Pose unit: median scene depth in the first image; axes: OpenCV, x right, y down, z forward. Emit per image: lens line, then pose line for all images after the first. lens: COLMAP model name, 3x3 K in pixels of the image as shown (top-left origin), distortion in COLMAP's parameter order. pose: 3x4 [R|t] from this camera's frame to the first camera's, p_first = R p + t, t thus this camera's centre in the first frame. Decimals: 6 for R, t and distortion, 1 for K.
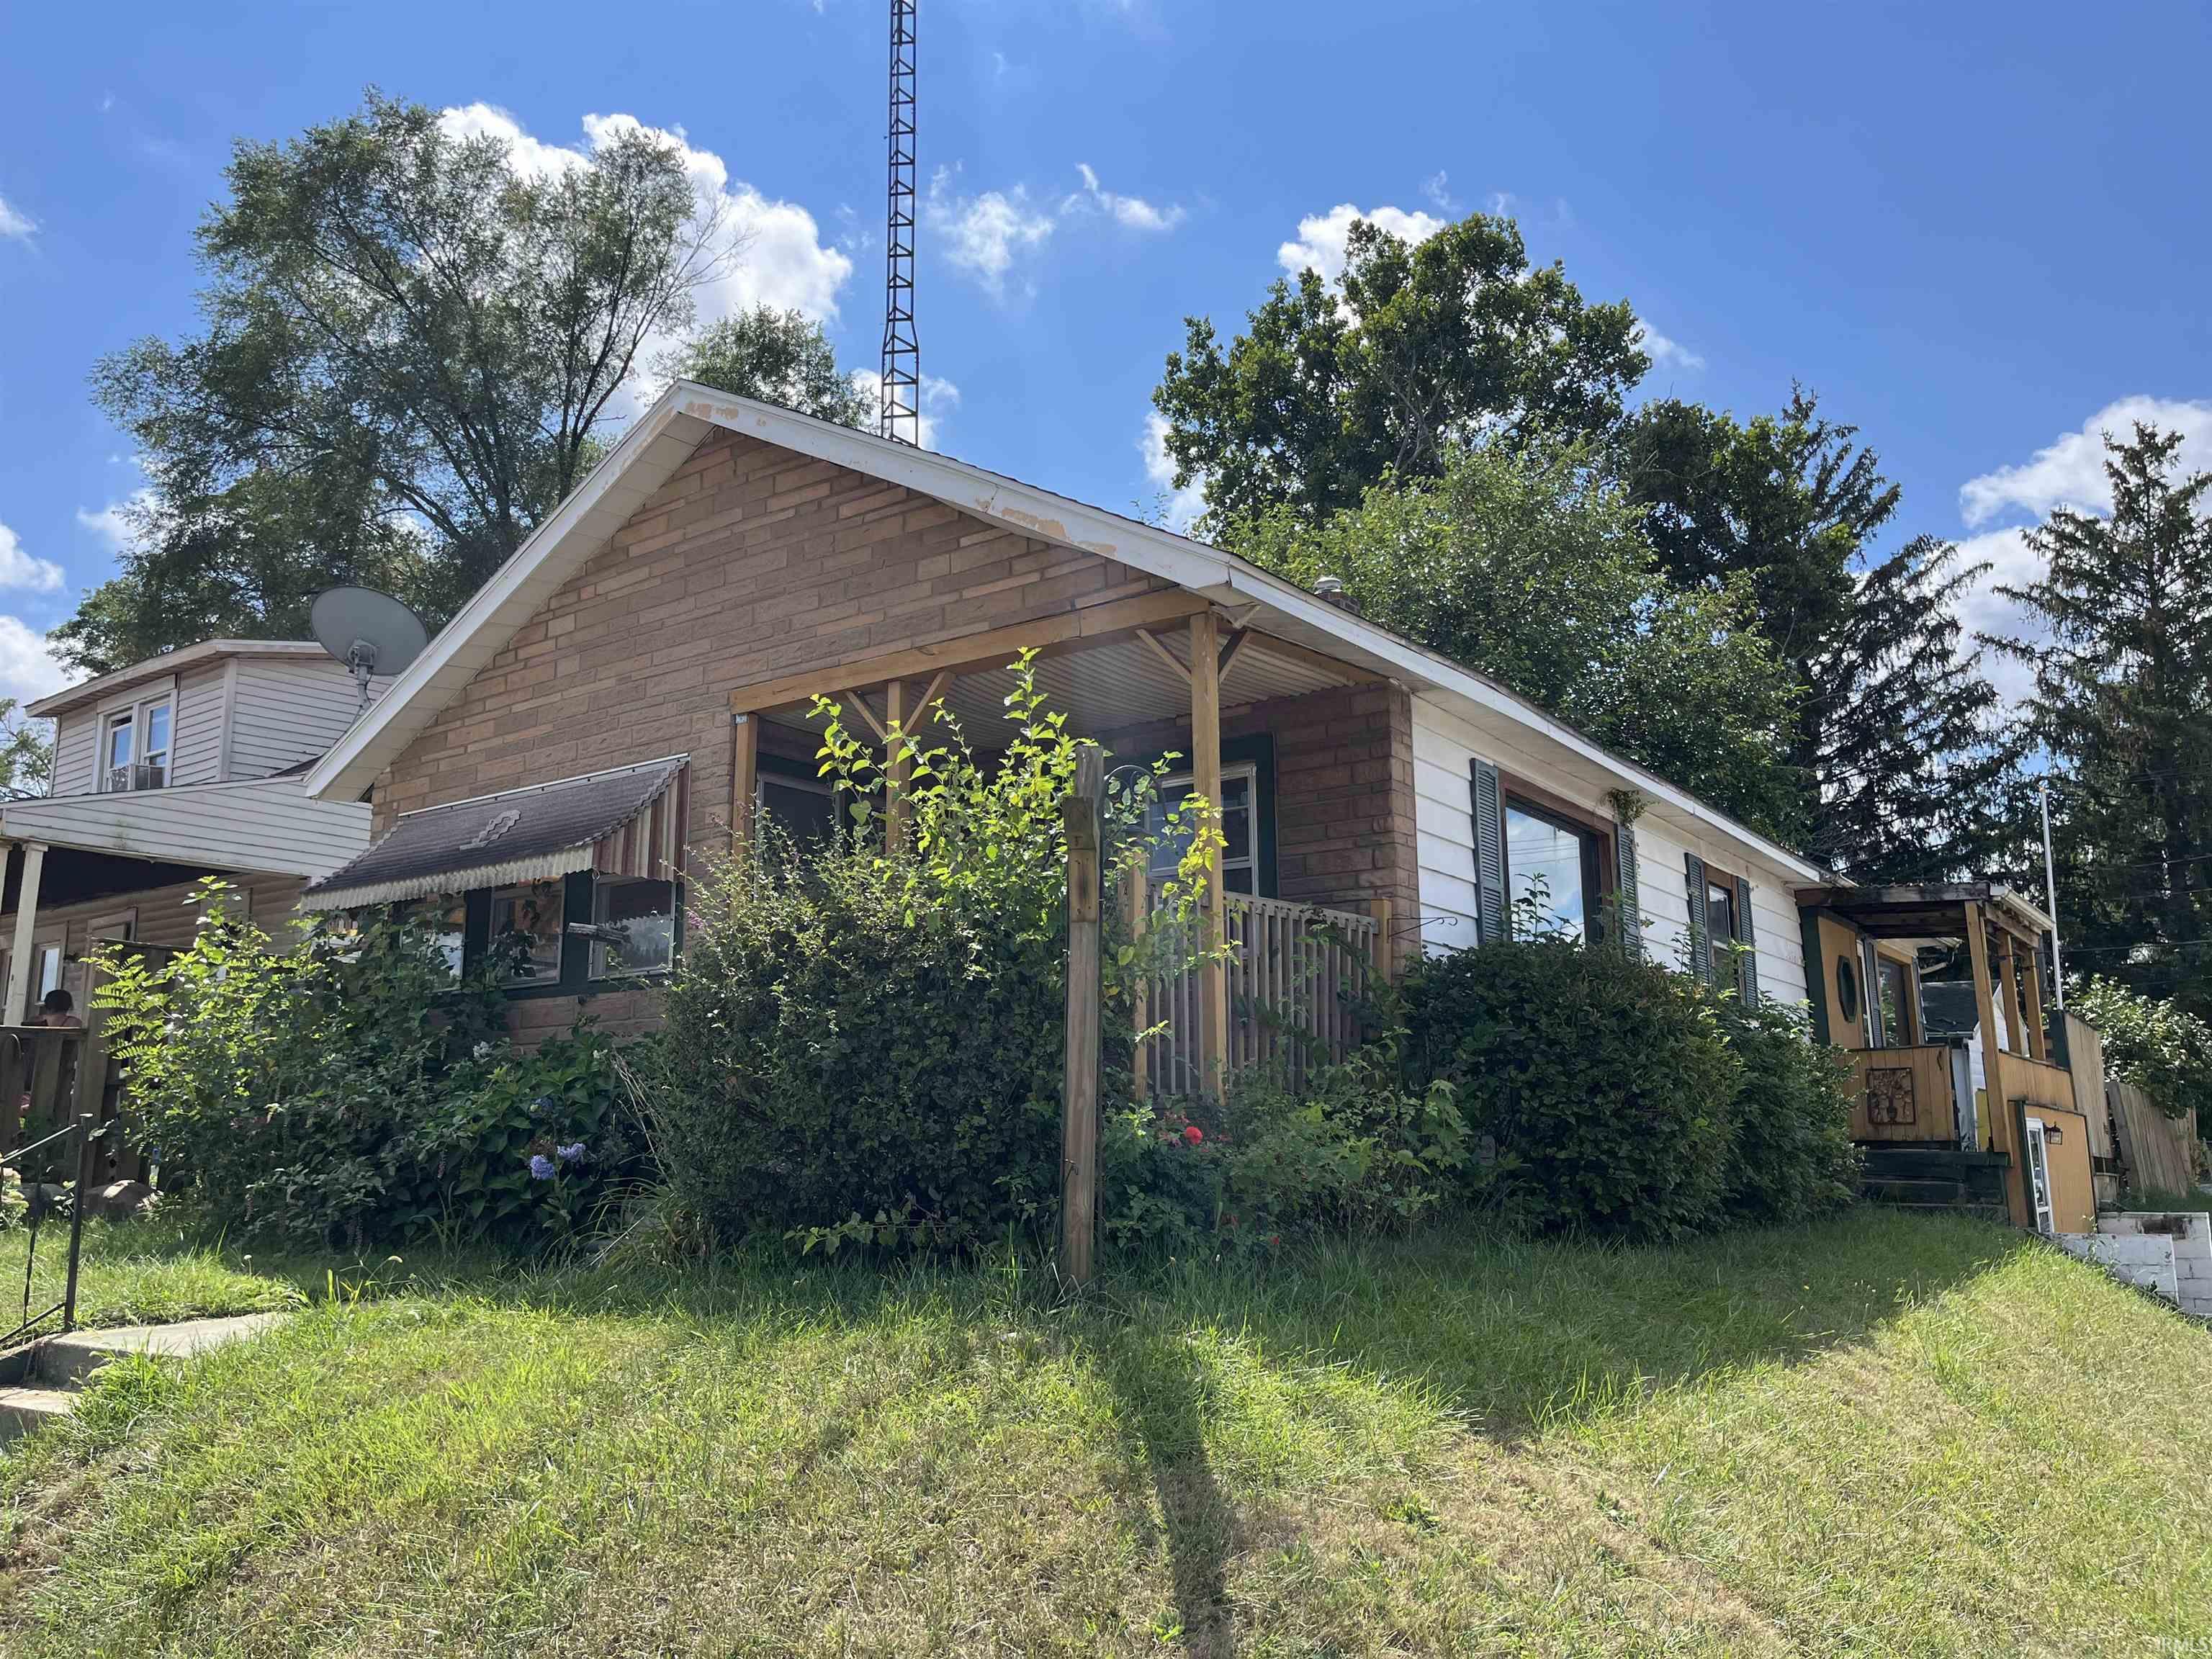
lens RADIAL K [[1662.1, 0, 1100.7], [0, 1662.1, 835.5], [0, 0, 1]] dist [0.024790, -0.006605]
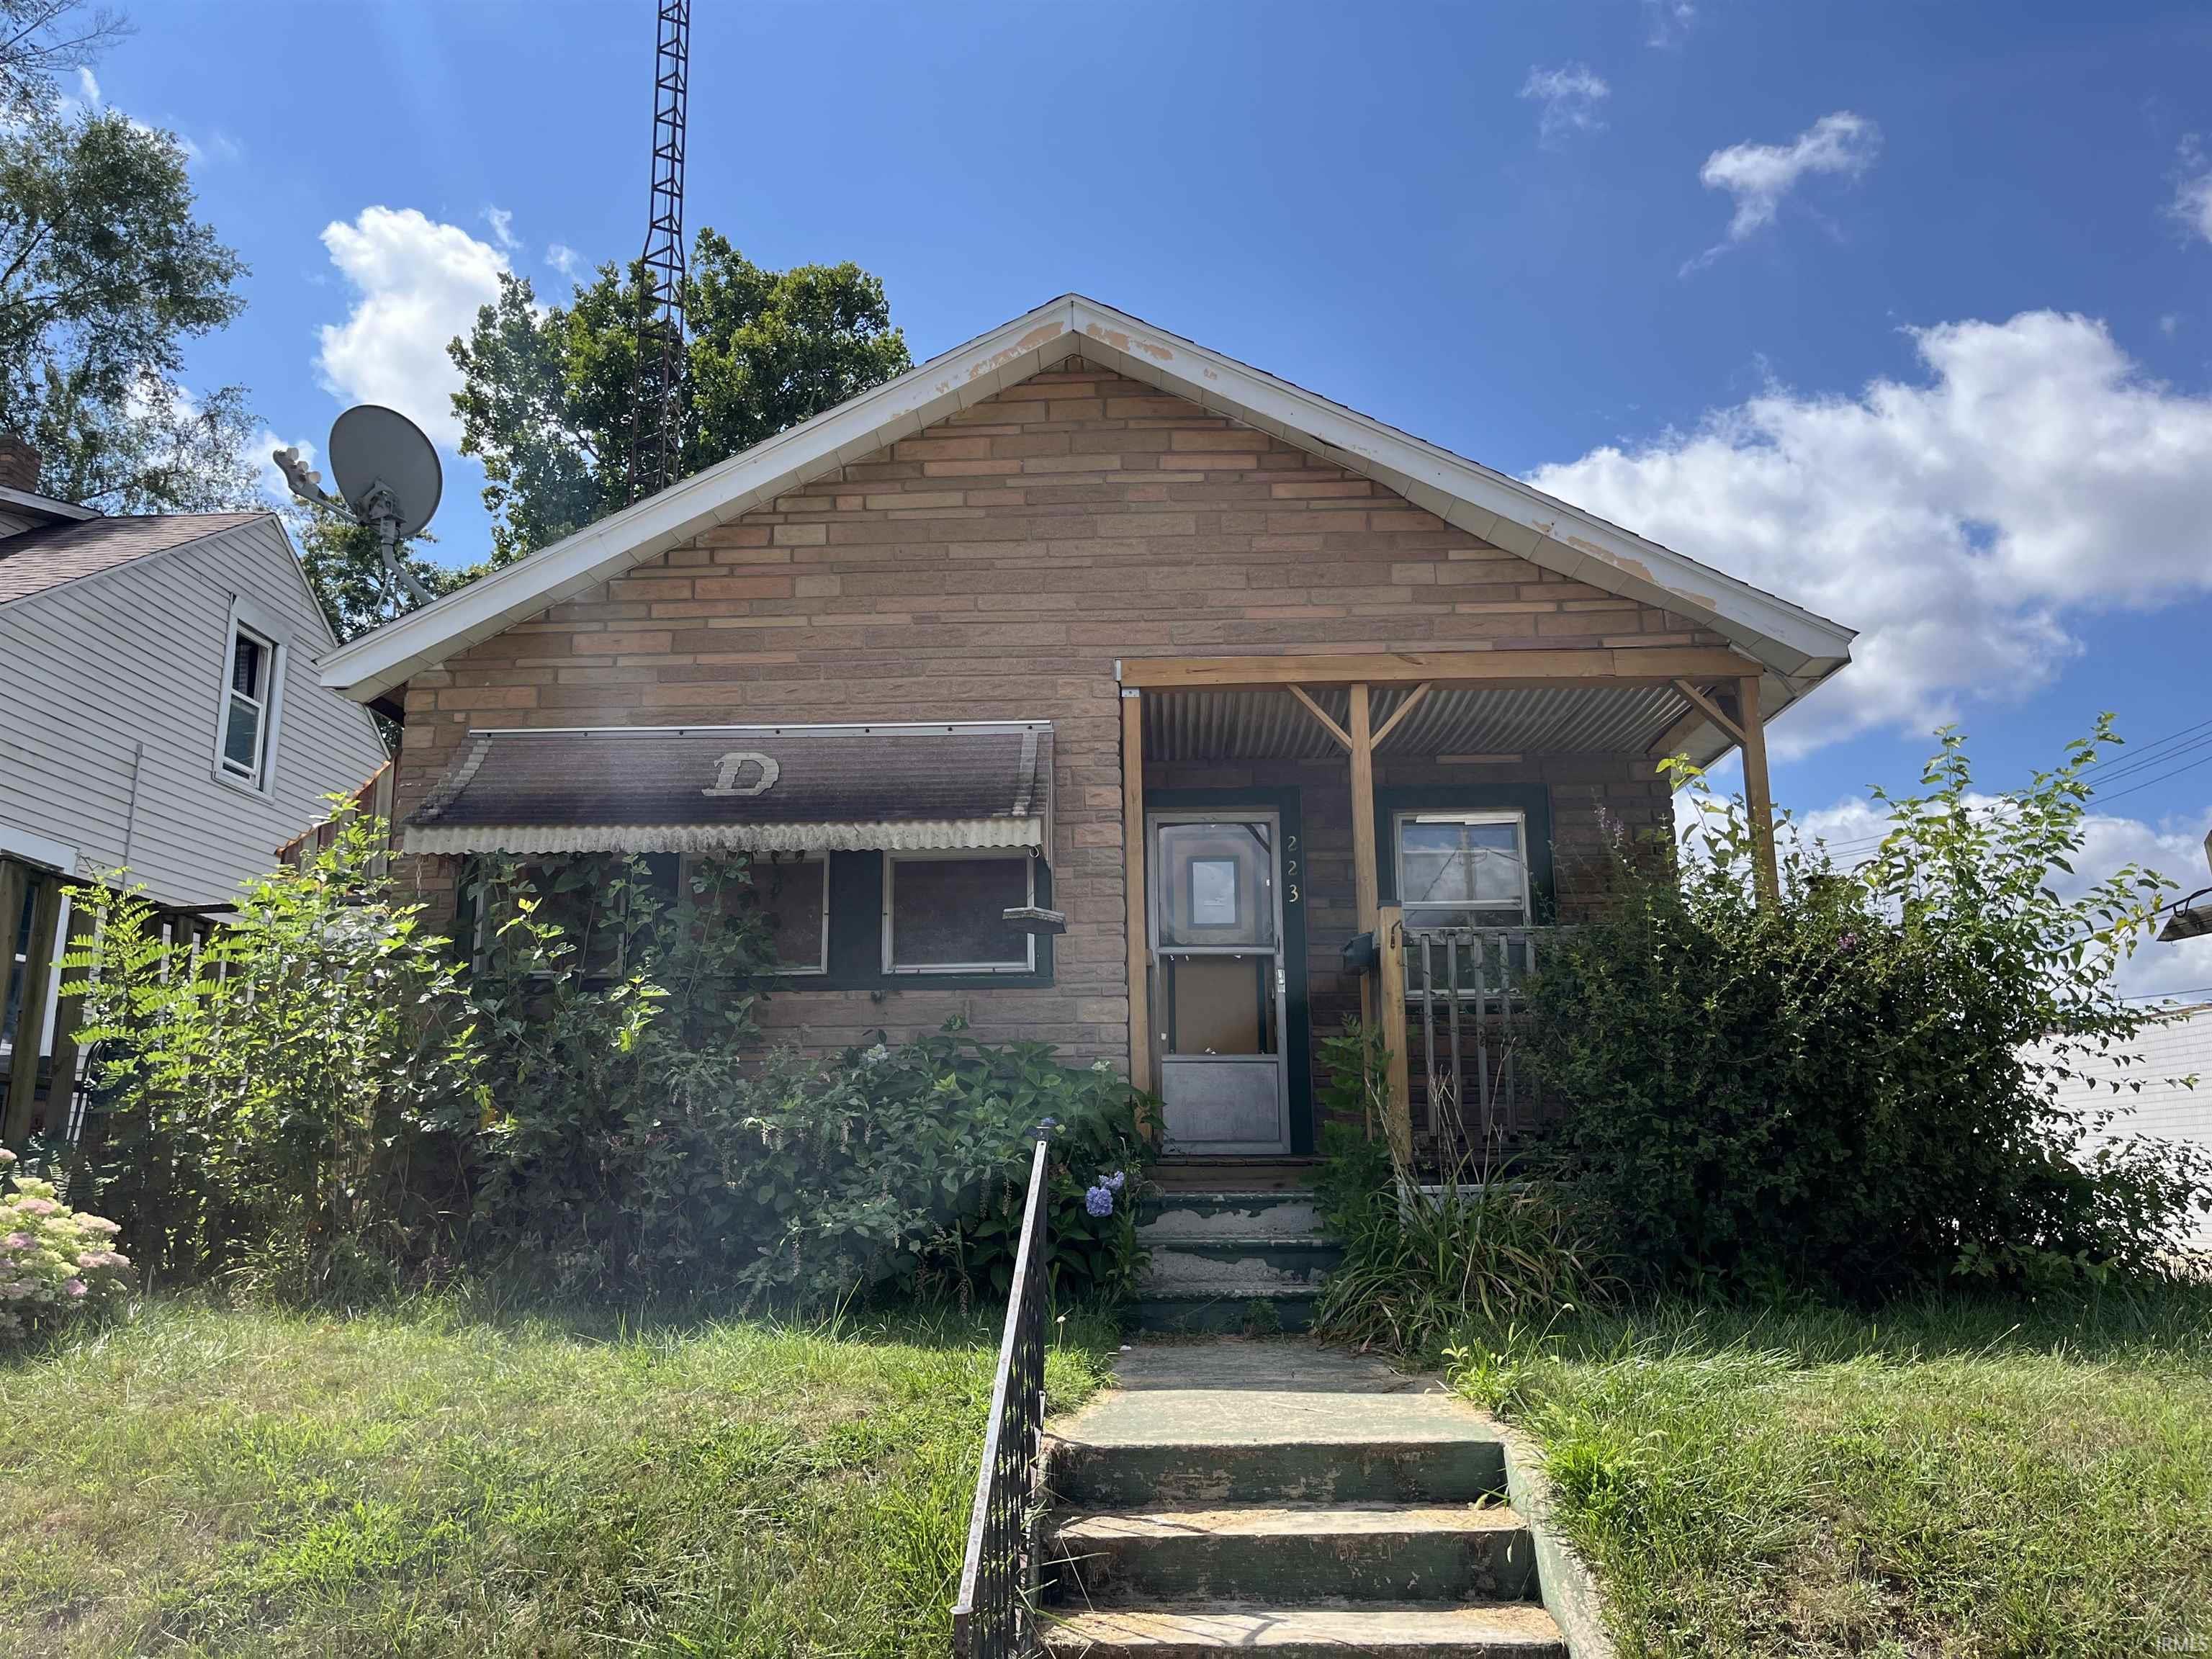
lens RADIAL K [[1662.1, 0, 1100.0], [0, 1662.1, 825.5], [0, 0, 1]] dist [0.024790, -0.006605]
pose [[0.834408, 0.114650, 0.539091, -0.647752], [-0.099622, 0.993387, -0.057072, 0.048468], [-0.542070, -0.006084, 0.840311, 0.246587]]
